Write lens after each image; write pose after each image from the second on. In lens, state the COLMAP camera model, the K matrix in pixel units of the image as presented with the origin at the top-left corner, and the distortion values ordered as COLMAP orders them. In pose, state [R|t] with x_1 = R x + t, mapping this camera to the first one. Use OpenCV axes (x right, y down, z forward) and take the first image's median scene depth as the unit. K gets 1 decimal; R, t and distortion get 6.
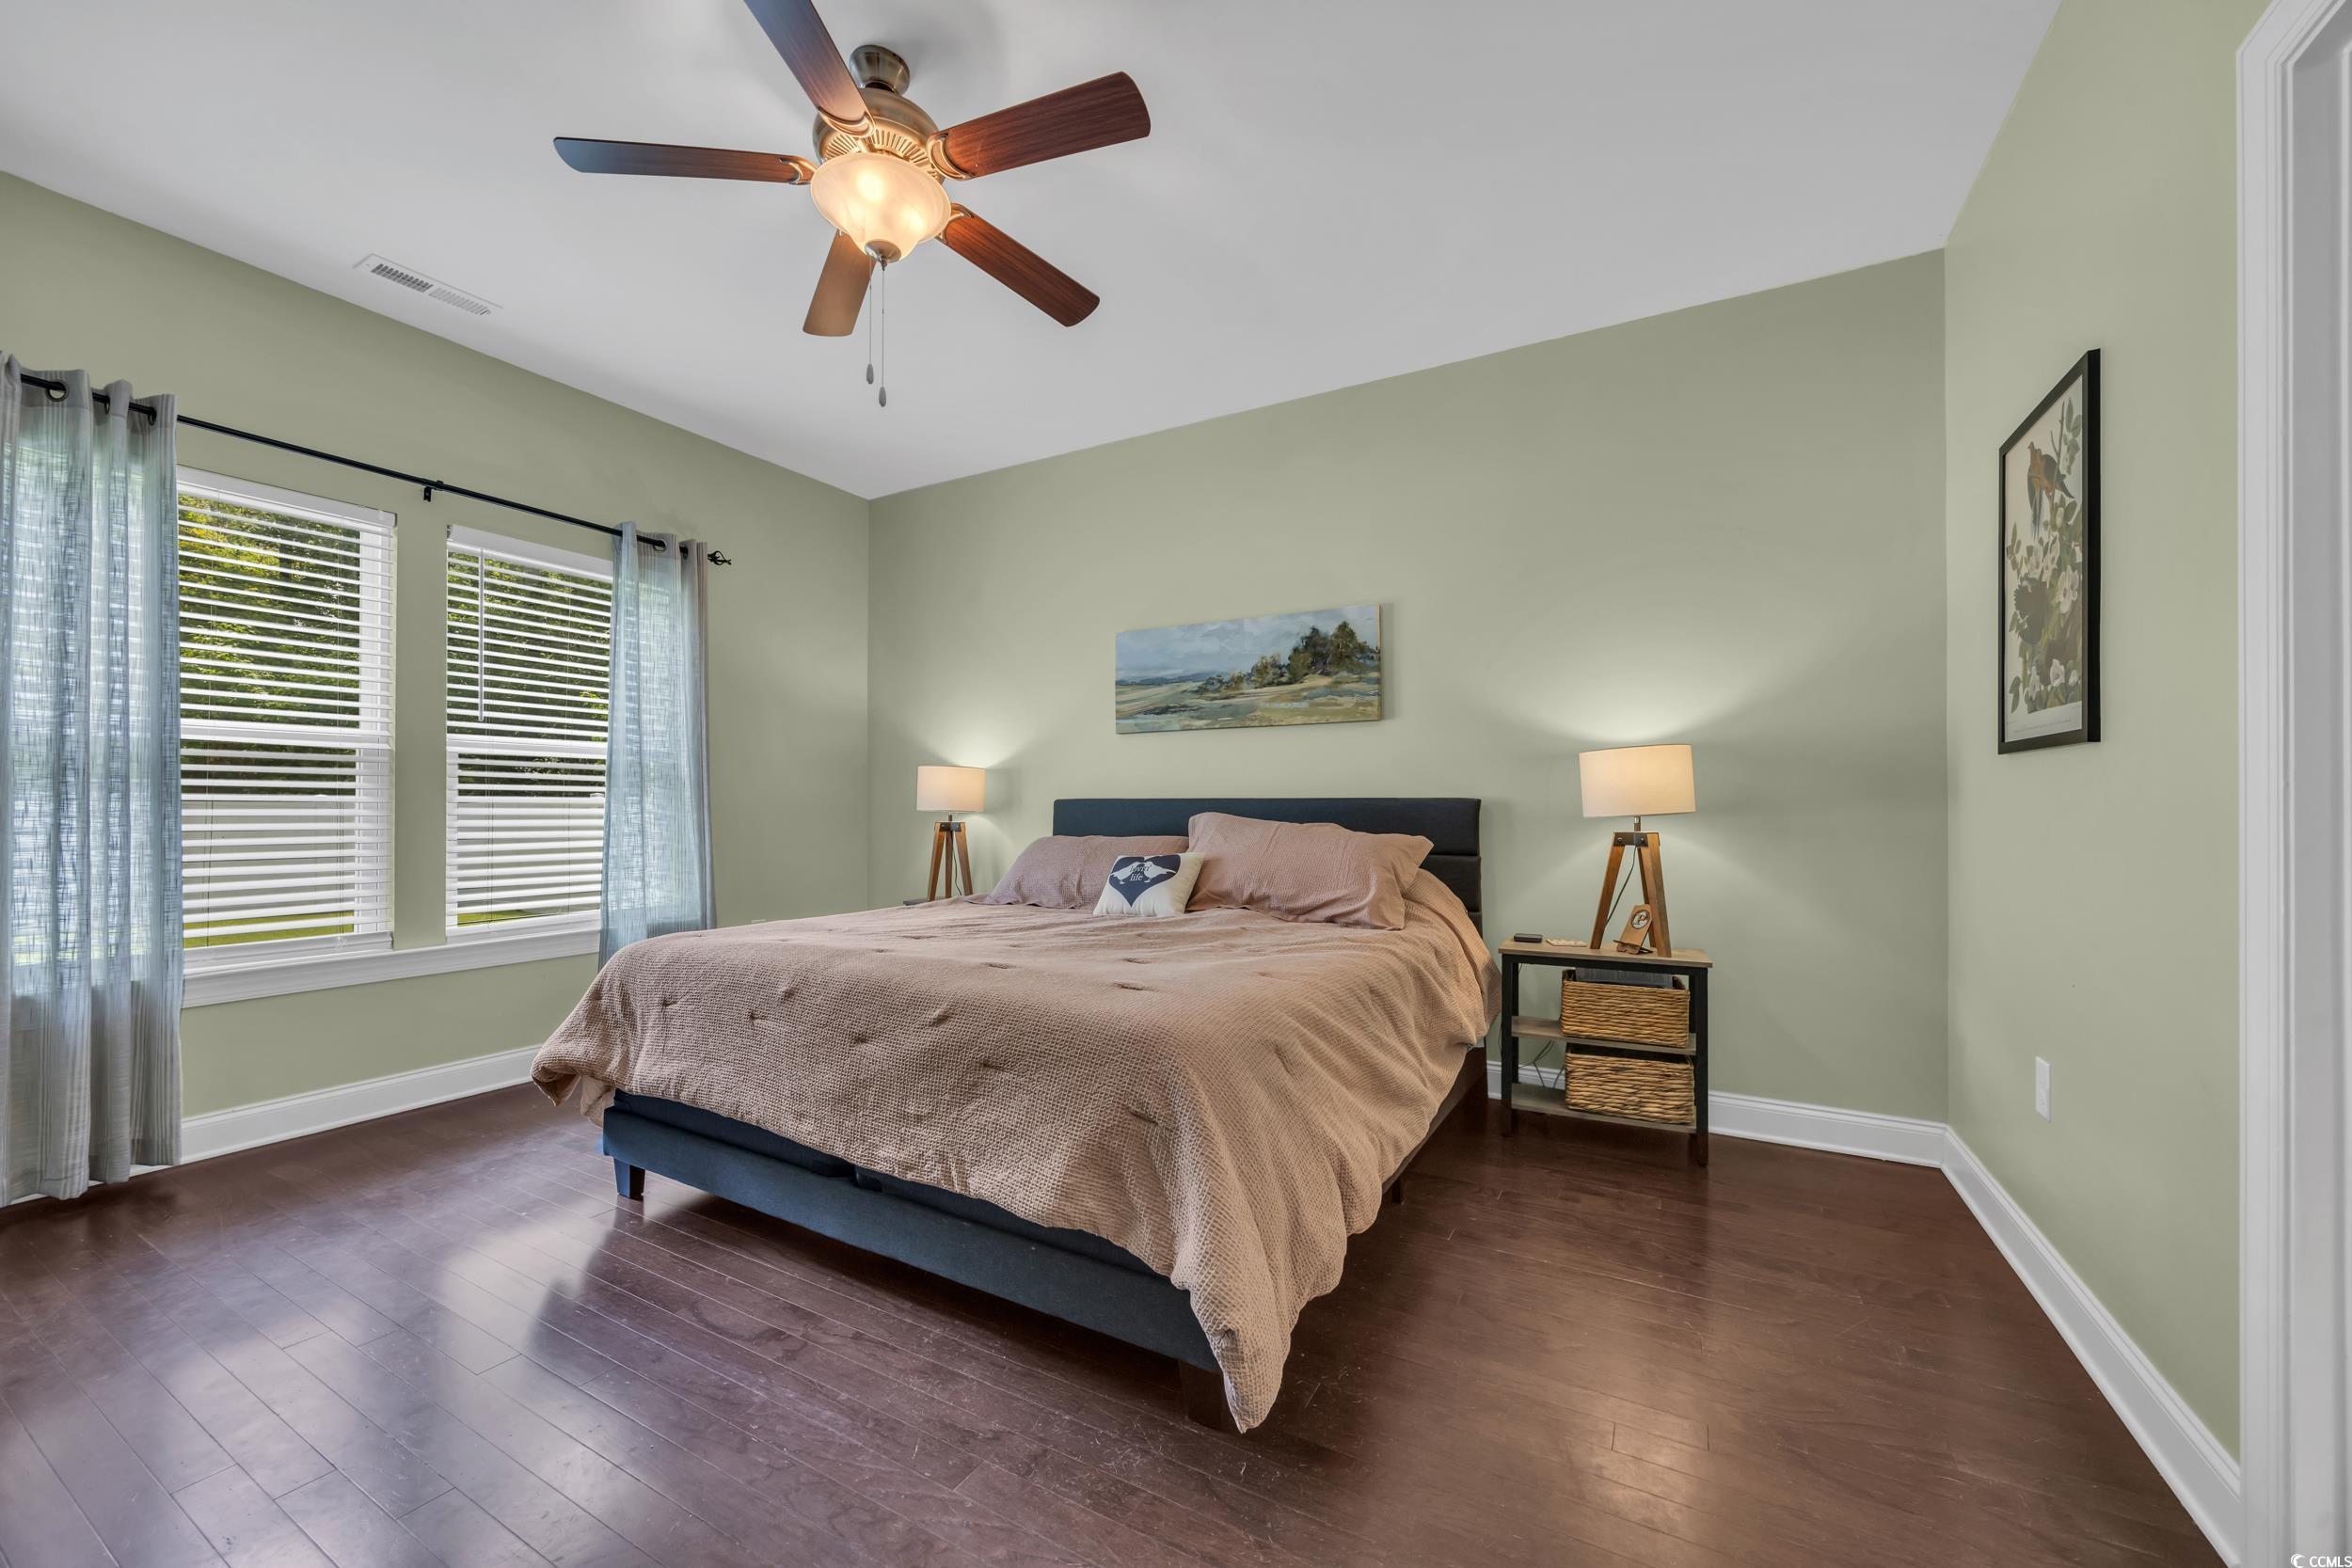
lens RADIAL K [[892.2, 0, 1245.2], [0, 892.2, 781.1], [0, 0, 1]] dist [-0.000685, -0.000164]
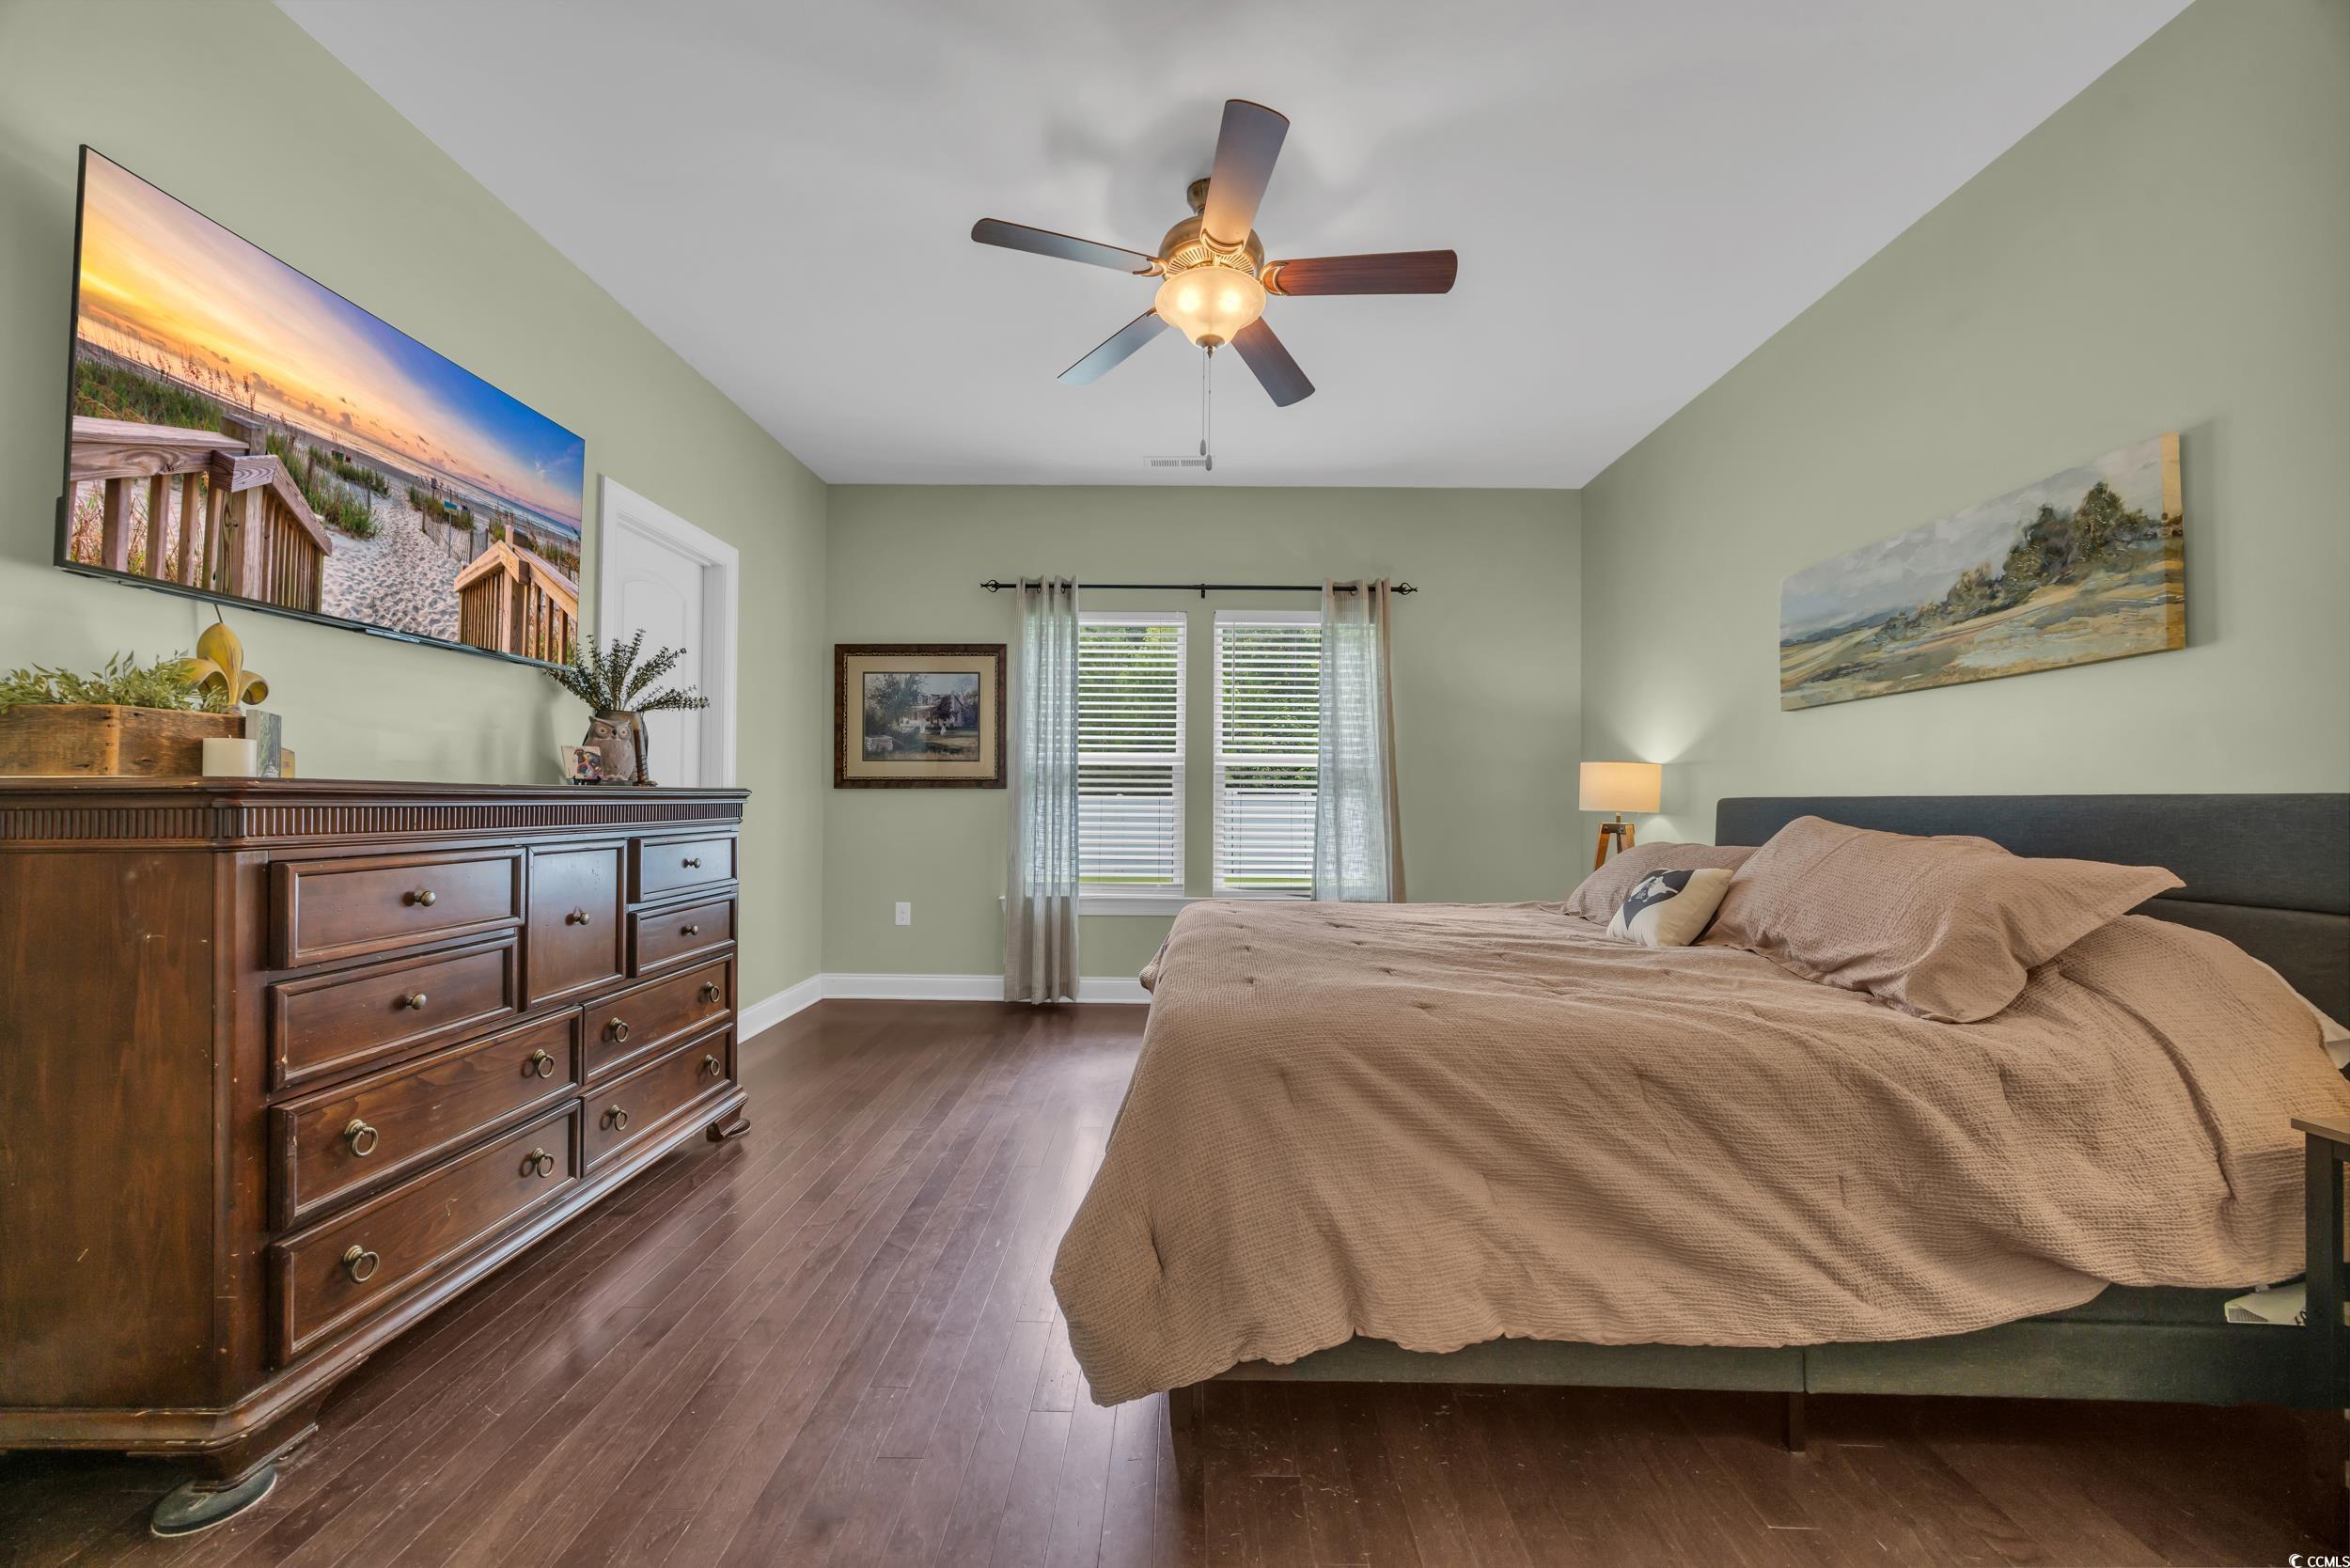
lens RADIAL K [[914.6, 0, 1157.2], [0, 914.6, 773.4], [0, 0, 1]] dist [0.000949, -0.000140]
pose [[0.452947, -0.024564, -0.891199, 0.351930], [0.017933, 0.999669, -0.018440, 0.005060], [0.891357, -0.007629, 0.453238, 0.202365]]
